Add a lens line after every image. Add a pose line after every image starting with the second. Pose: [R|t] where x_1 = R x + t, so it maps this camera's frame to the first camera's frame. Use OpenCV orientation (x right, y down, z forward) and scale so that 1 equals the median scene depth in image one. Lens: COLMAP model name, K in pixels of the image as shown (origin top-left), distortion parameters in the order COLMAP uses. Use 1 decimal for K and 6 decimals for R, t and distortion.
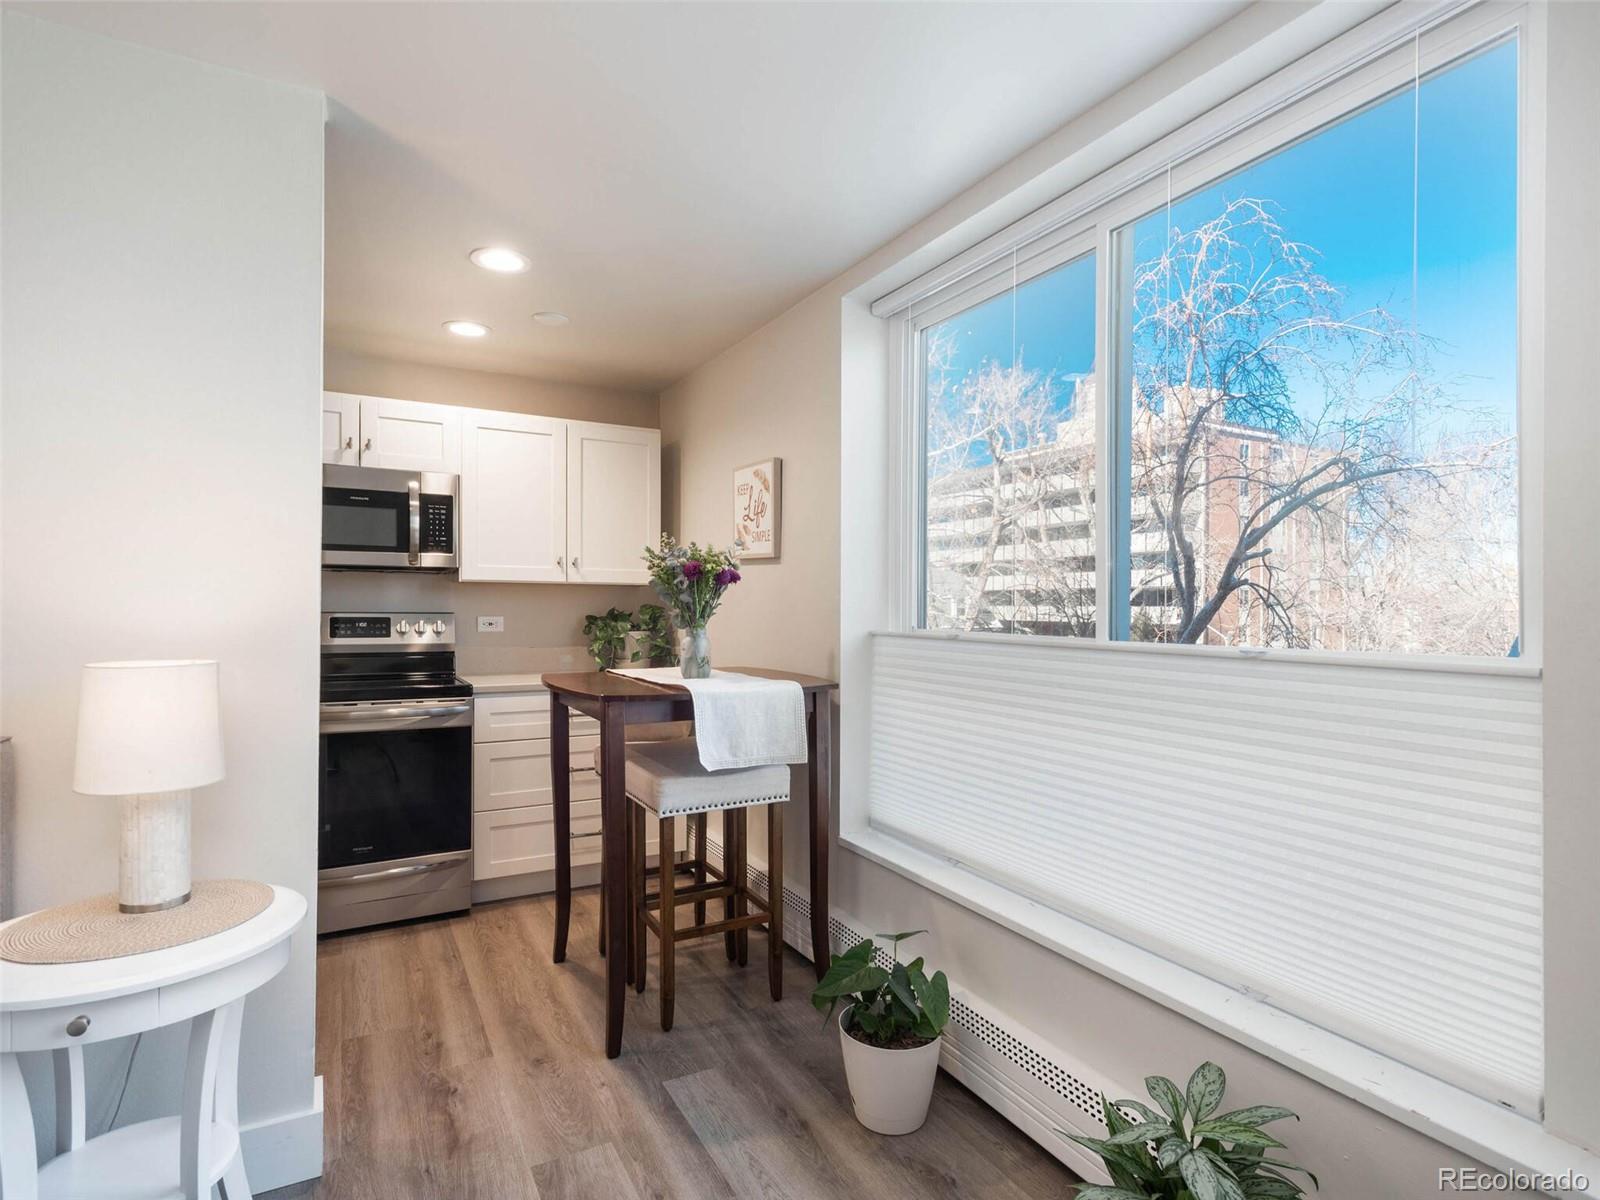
lens RADIAL K [[840.1, 0, 801.0], [0, 840.1, 597.7], [0, 0, 1]] dist [0.018096, -0.000346]
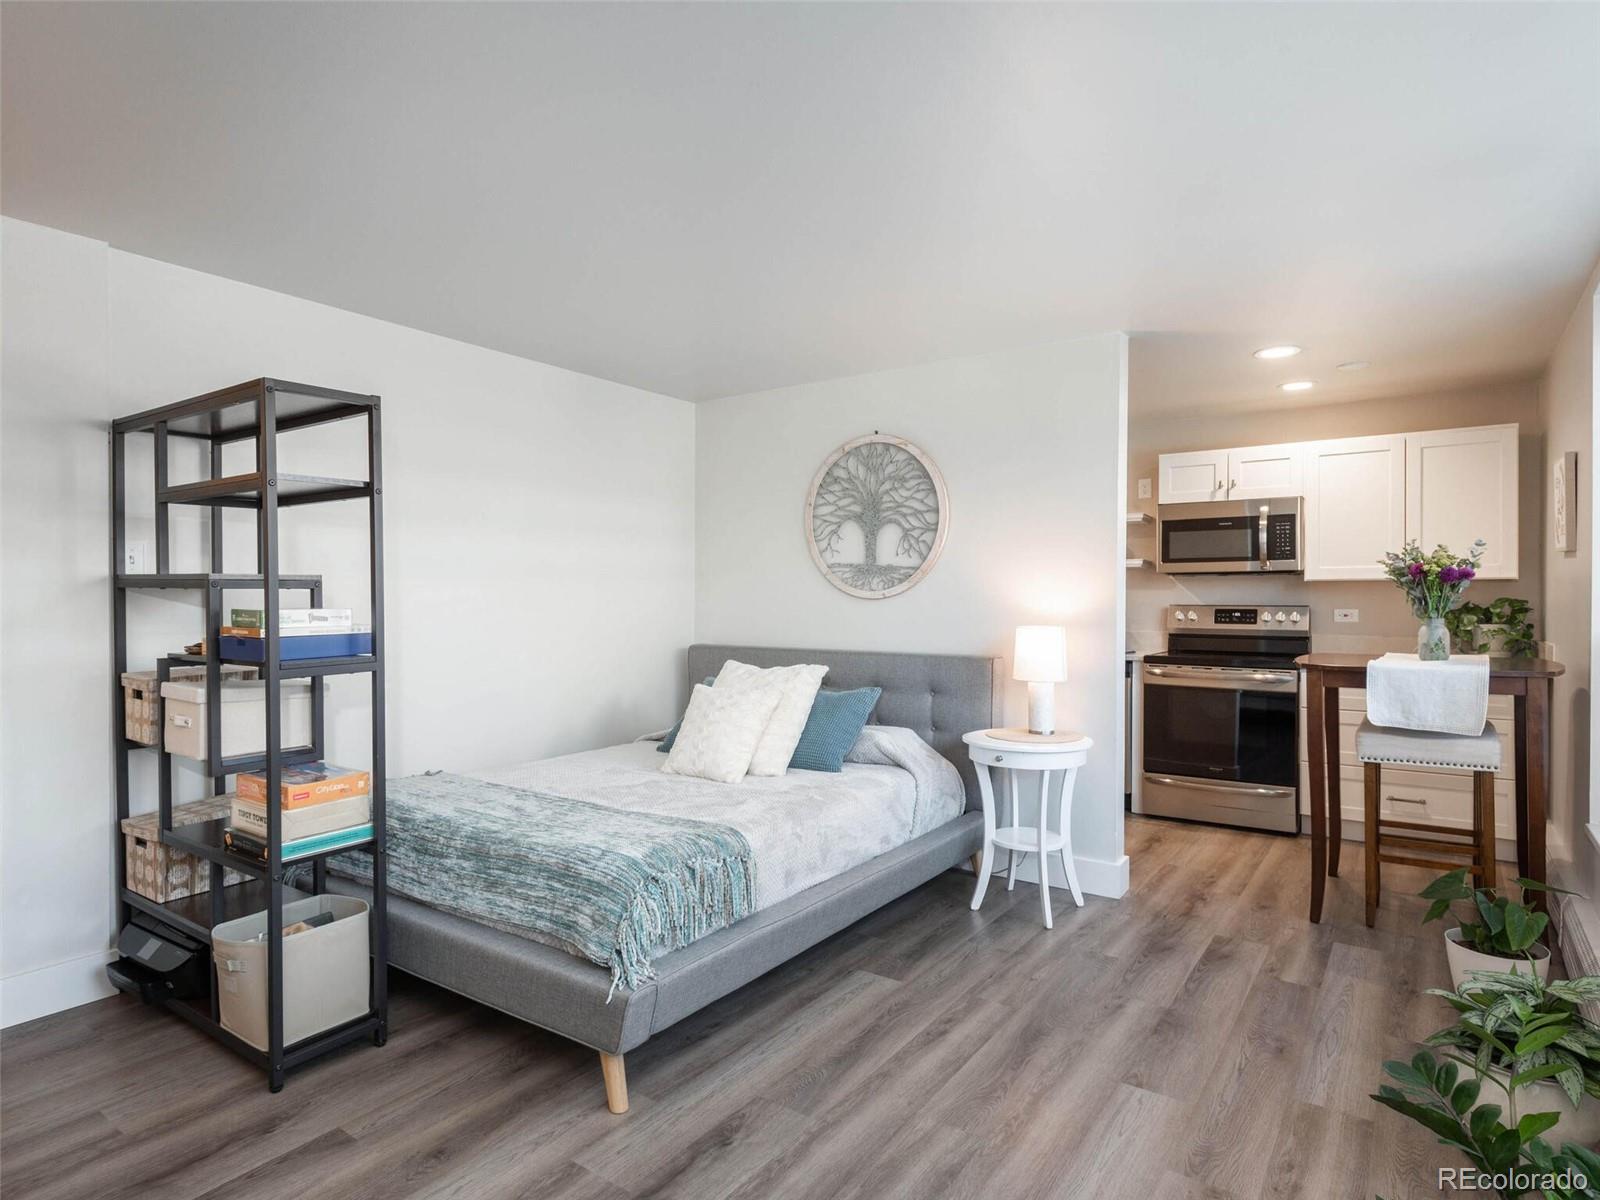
lens RADIAL K [[887.7, 0, 803.7], [0, 887.7, 602.0], [0, 0, 1]] dist [0.000796, -0.001160]
pose [[0.437275, -0.003753, -0.899320, 0.459817], [0.013900, 0.999900, 0.002586, -0.001533], [0.899220, -0.013632, 0.437284, -0.249075]]
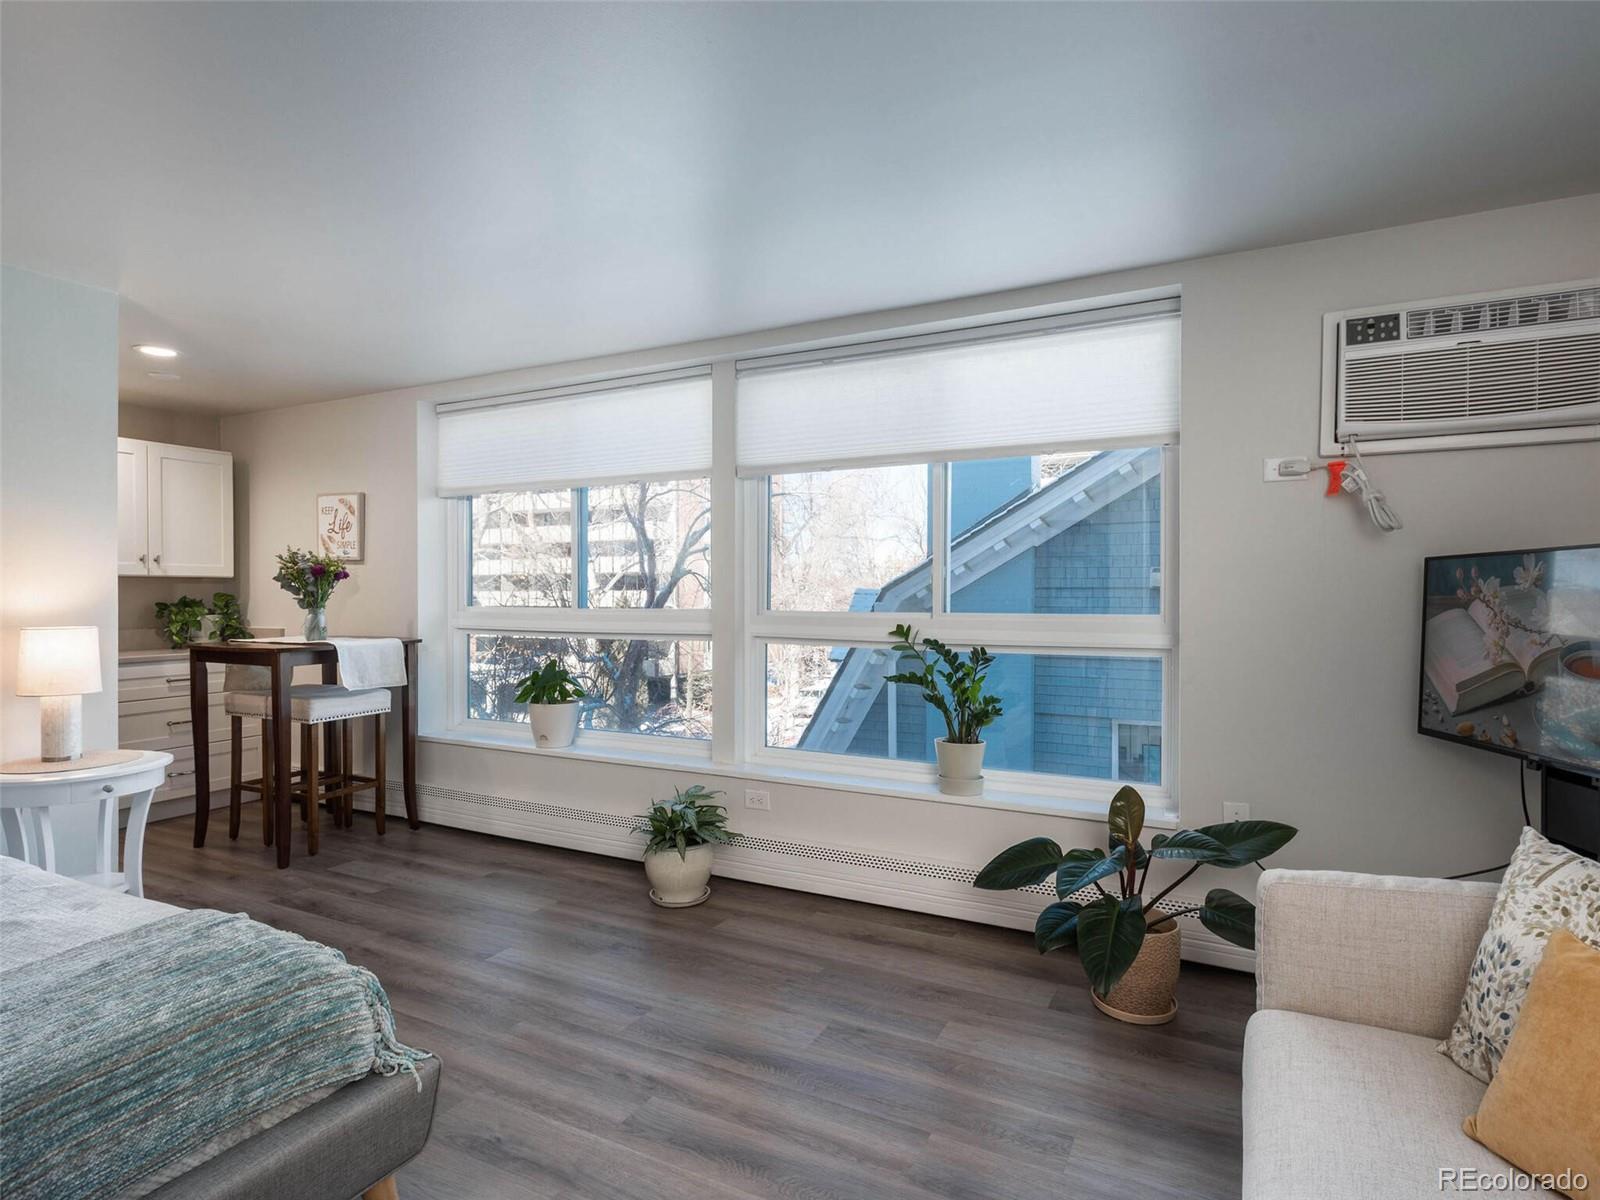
lens RADIAL K [[863.6, 0, 800.0], [0, 863.6, 600.0], [0, 0, 1]] dist [0.013262, -0.001721]
pose [[0.834437, -0.013329, 0.550943, -0.194705], [0.002004, 0.999774, 0.021153, -0.007605], [-0.551100, -0.016547, 0.834275, -0.600313]]
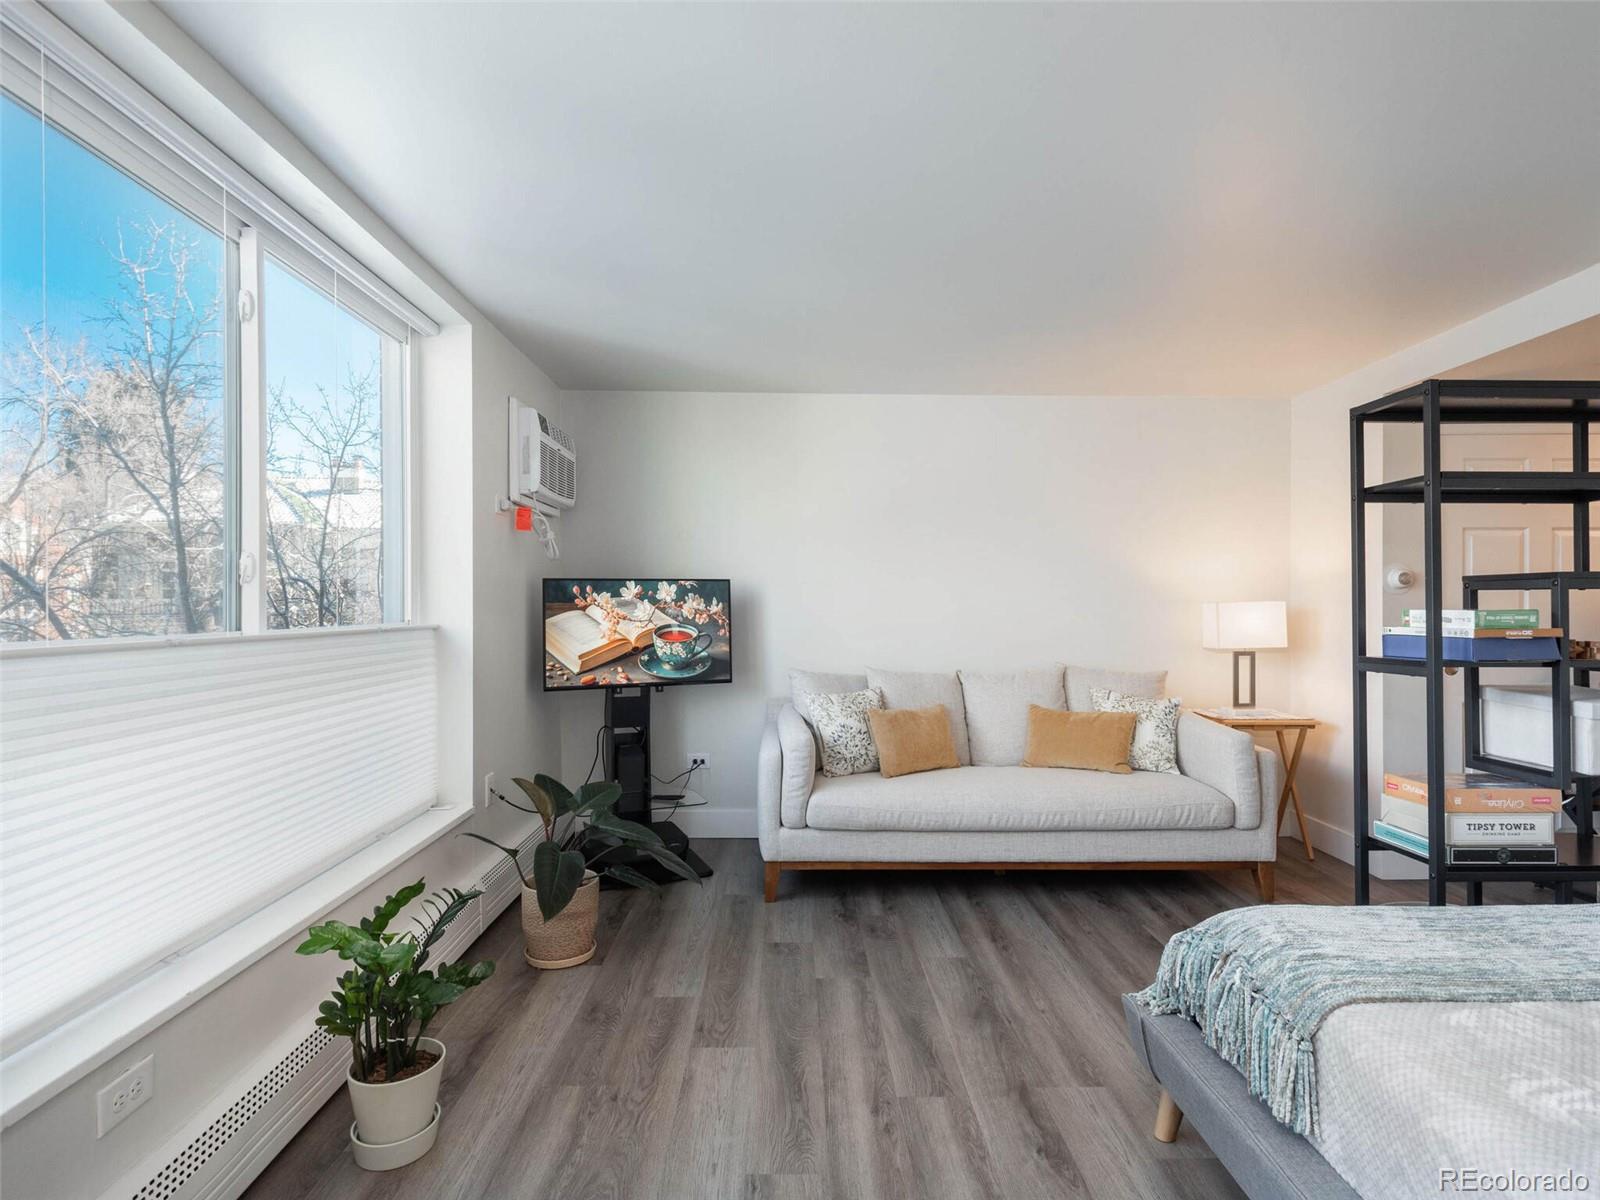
lens RADIAL K [[840.1, 0, 801.0], [0, 840.1, 597.7], [0, 0, 1]] dist [0.018096, -0.000346]
pose [[-0.882715, -0.007110, 0.469854, -0.172147], [-0.012468, 0.999888, -0.008292, 0.002307], [-0.469743, -0.013178, -0.882705, 0.444893]]
